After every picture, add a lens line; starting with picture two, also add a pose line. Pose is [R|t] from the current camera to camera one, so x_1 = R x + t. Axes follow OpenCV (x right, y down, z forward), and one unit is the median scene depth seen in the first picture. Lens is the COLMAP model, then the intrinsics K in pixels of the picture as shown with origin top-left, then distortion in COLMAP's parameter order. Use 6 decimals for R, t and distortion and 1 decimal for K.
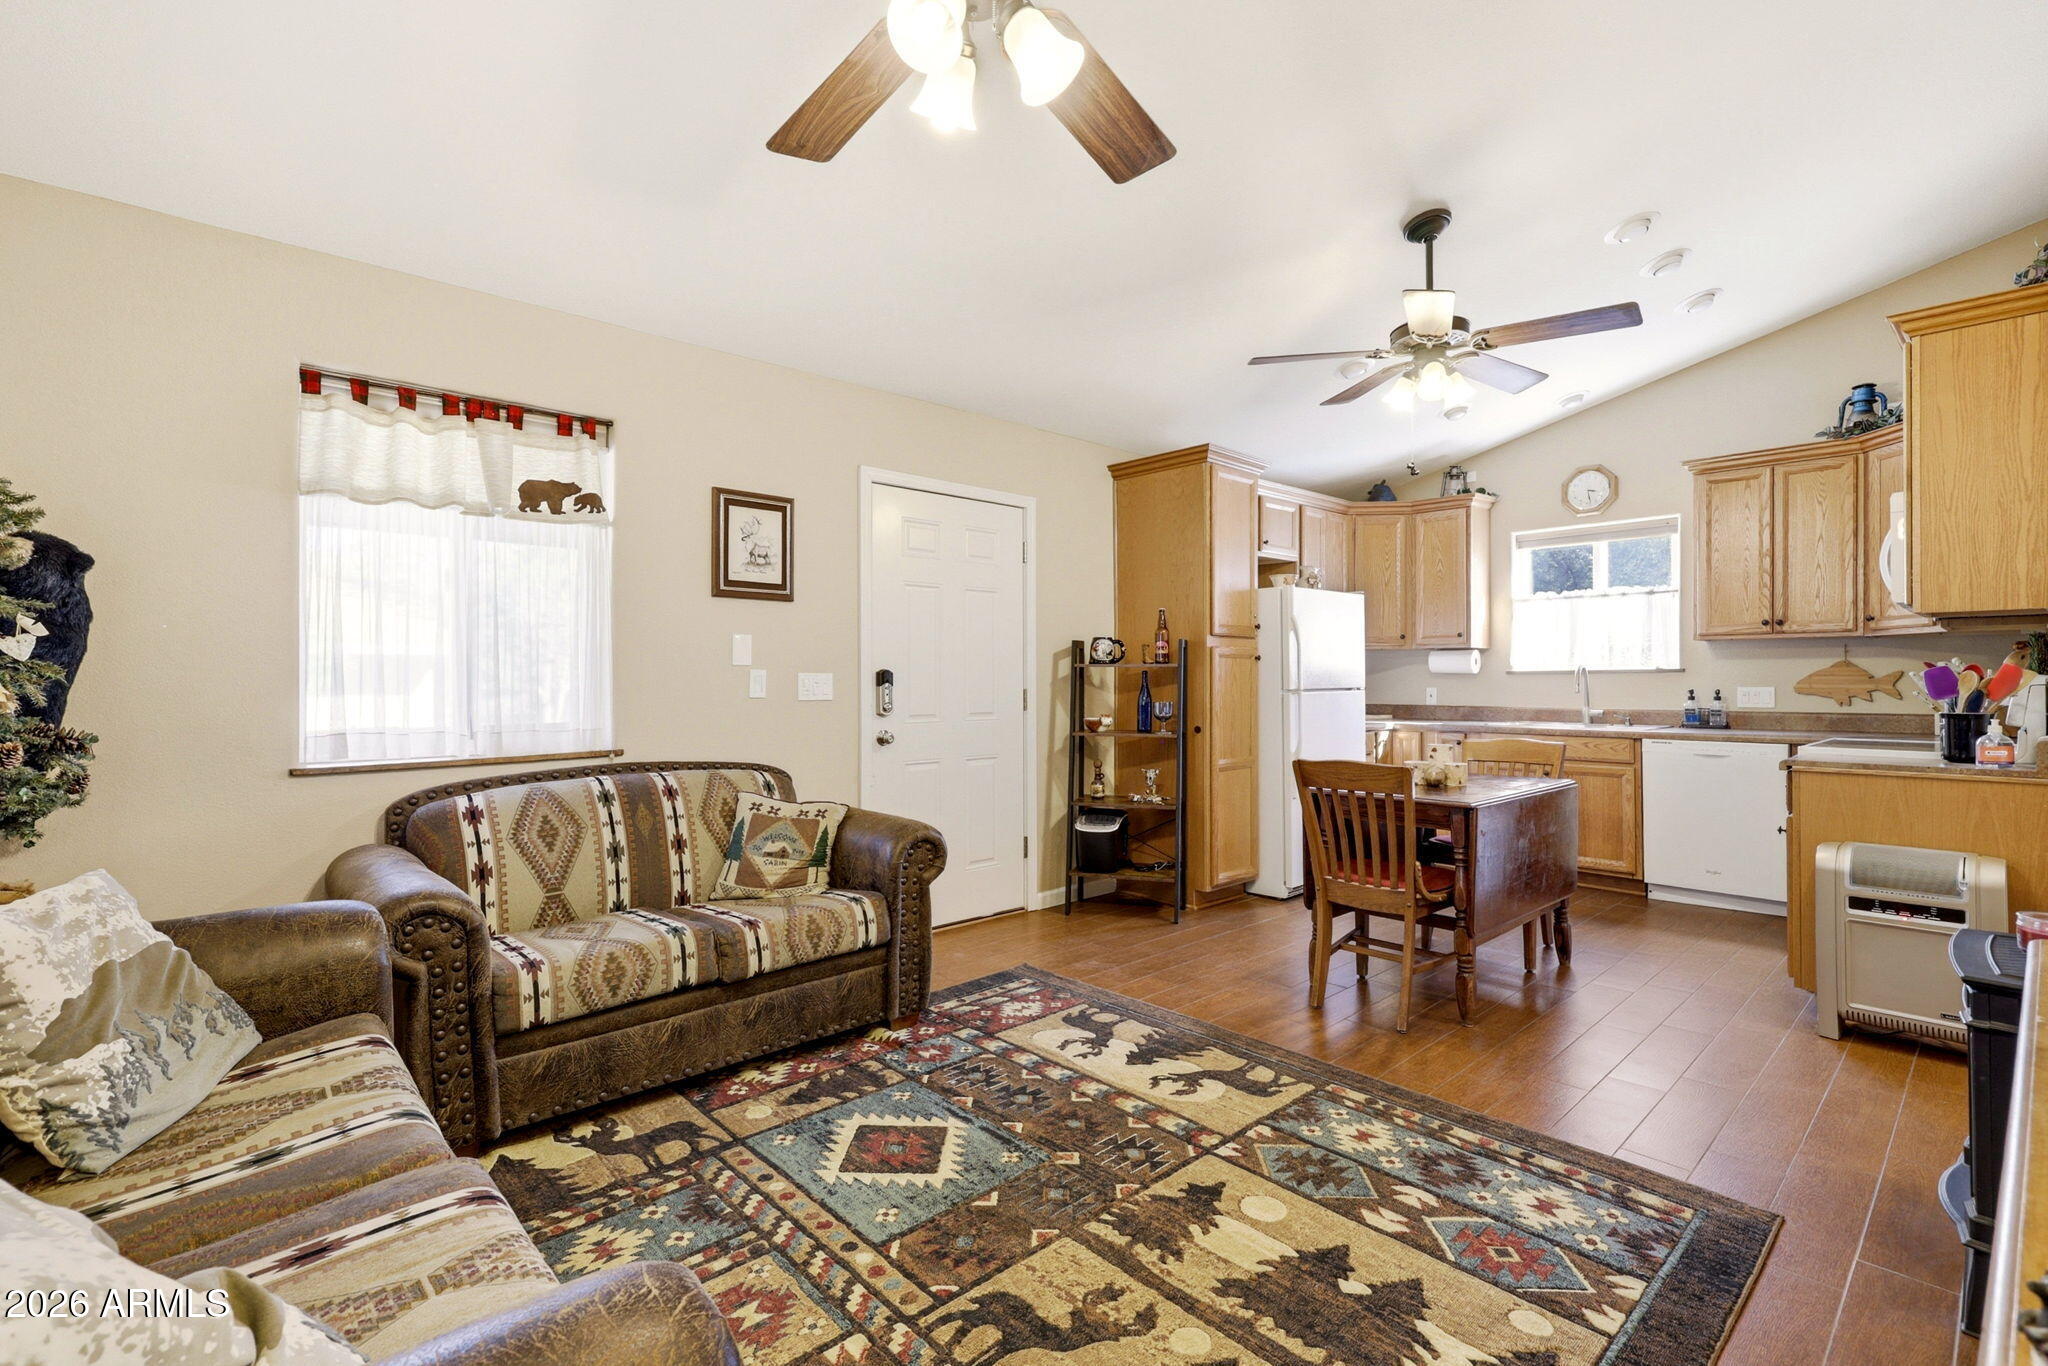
lens RADIAL K [[917.1, 0, 1023.1], [0, 917.1, 676.2], [0, 0, 1]] dist [0.001390, 0.000020]
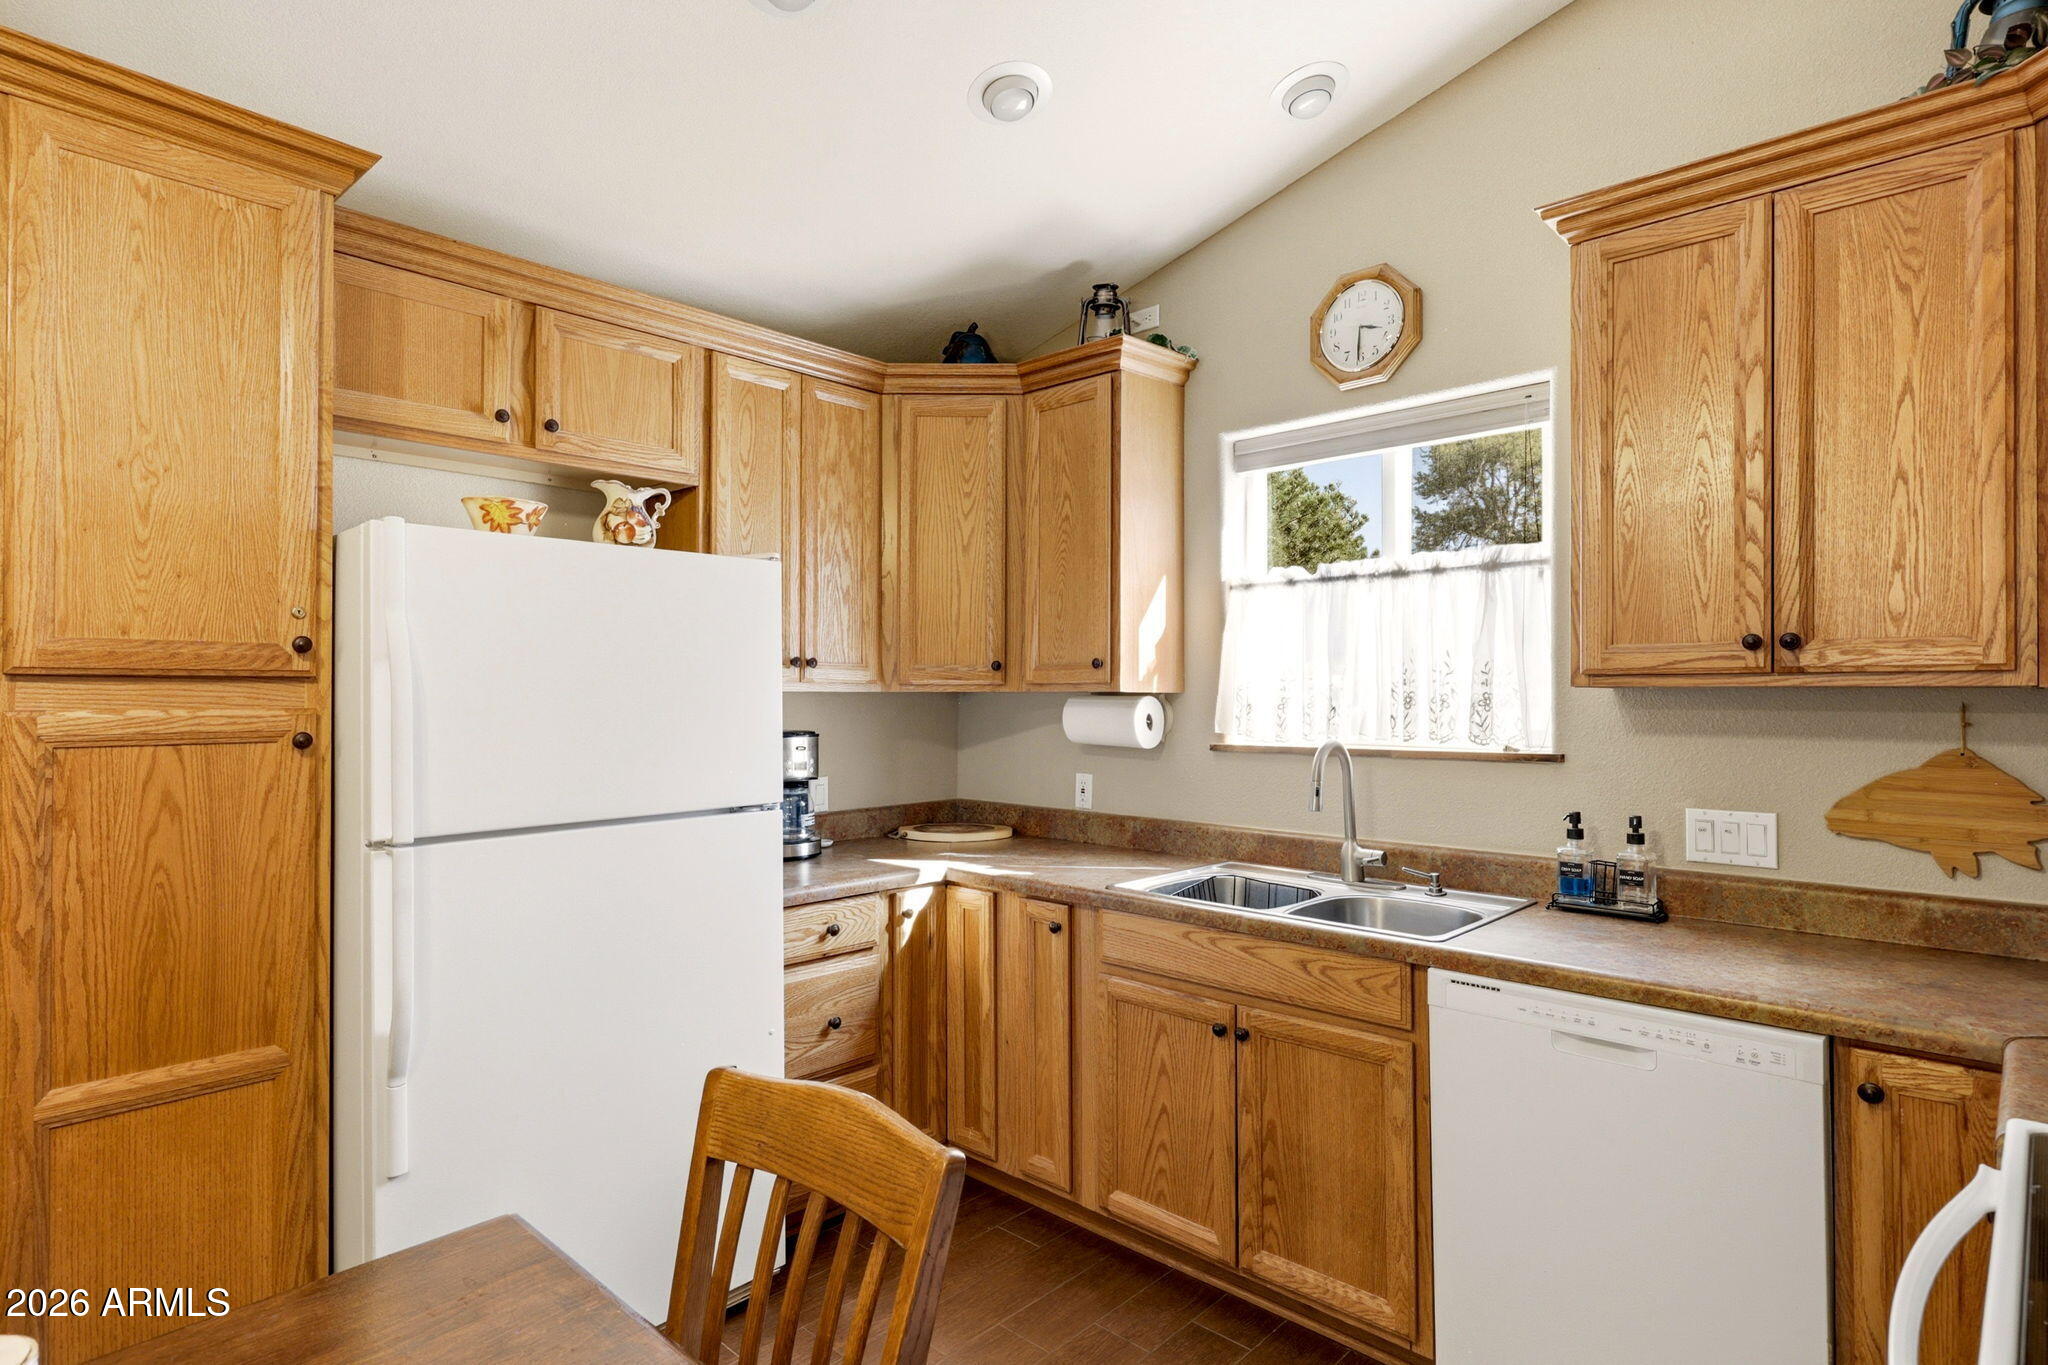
lens RADIAL K [[1084.9, 0, 1024.0], [0, 1084.9, 682.5], [0, 0, 1]] dist [0.001414, 0.000244]
pose [[0.996039, 0.003342, 0.088857, 0.461795], [-0.002531, 0.999954, -0.009243, -0.035948], [-0.088884, 0.008982, 0.996002, 0.571370]]
